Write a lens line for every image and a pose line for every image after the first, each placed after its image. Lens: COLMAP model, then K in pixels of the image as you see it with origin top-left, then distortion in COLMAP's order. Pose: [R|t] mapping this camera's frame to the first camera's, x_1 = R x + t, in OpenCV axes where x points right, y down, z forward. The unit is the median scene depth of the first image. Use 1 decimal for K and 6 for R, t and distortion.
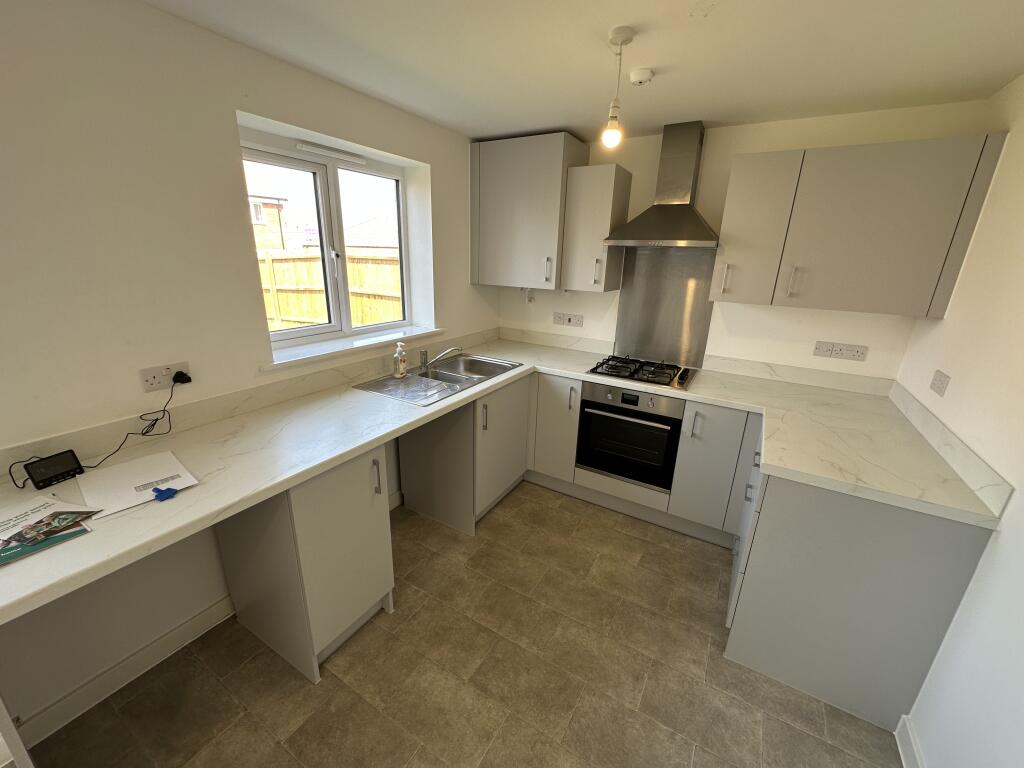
lens RADIAL K [[409.4, 0, 516.1], [0, 409.4, 384.0], [0, 0, 1]] dist [-0.000584, -0.000716]
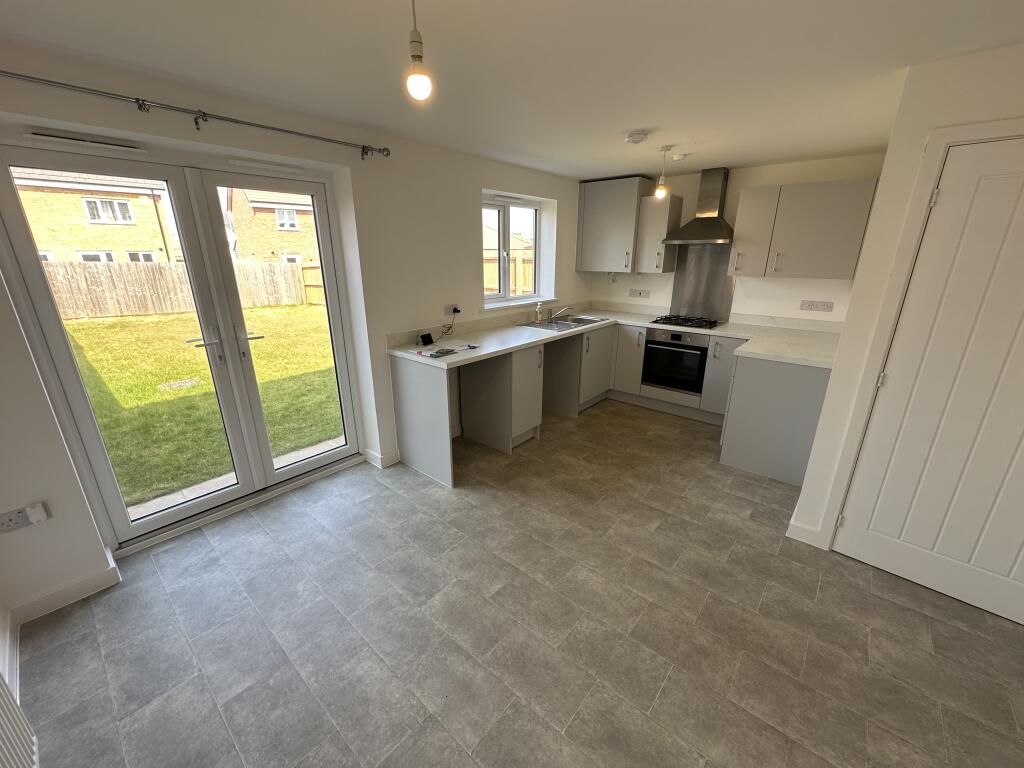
lens RADIAL K [[409.4, 0, 516.1], [0, 409.4, 380.6], [0, 0, 1]] dist [-0.000584, -0.000716]
pose [[0.984517, 0.025562, -0.173418, -0.065399], [-0.026507, 0.999644, -0.003138, 0.234635], [0.173276, 0.007686, 0.984843, -0.729539]]
